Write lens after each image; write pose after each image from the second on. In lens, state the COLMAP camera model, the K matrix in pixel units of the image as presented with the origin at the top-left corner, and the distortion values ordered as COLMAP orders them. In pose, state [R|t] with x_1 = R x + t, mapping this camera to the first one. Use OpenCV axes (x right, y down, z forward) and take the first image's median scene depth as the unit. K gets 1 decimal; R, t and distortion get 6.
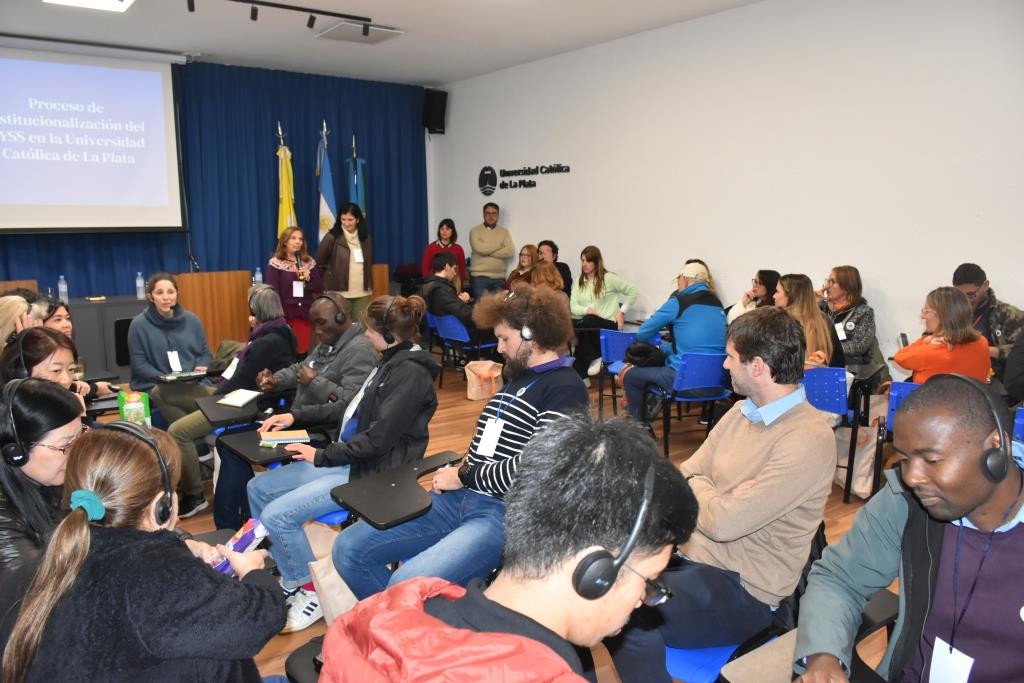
lens RADIAL K [[798.0, 0, 512.7], [0, 798.0, 339.6], [0, 0, 1]] dist [-0.016188, -0.004847]
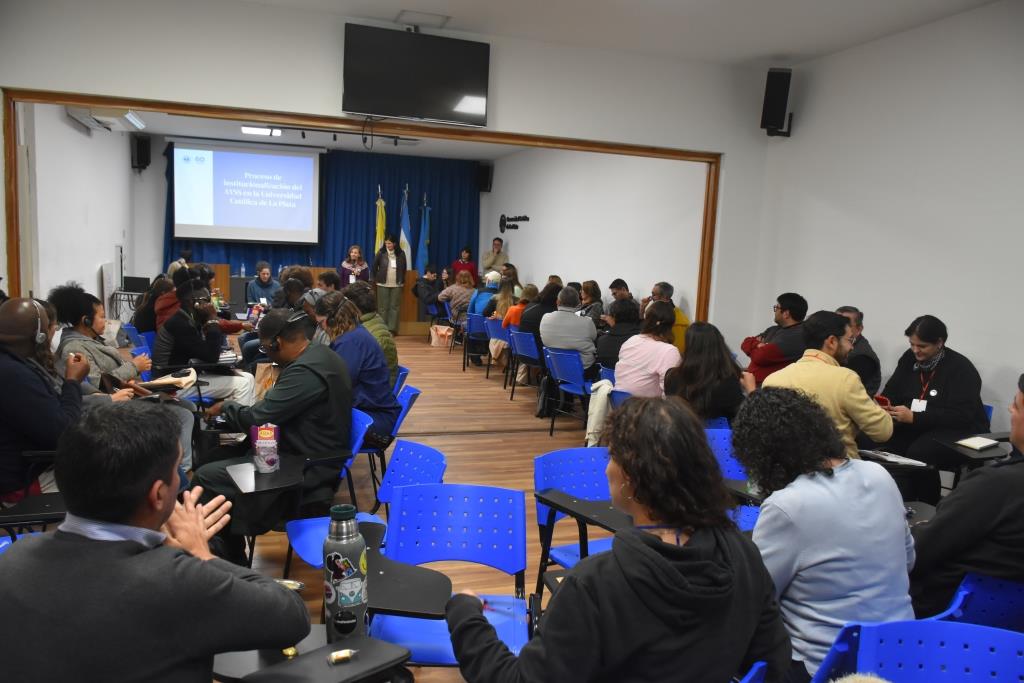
lens RADIAL K [[798.0, 0, 511.7], [0, 798.0, 343.6], [0, 0, 1]] dist [-0.016188, -0.004847]
pose [[0.943496, 0.088908, -0.319235, 0.641119], [-0.098103, 0.995094, -0.012805, 0.069912], [0.316530, 0.043399, 0.947589, -0.601086]]
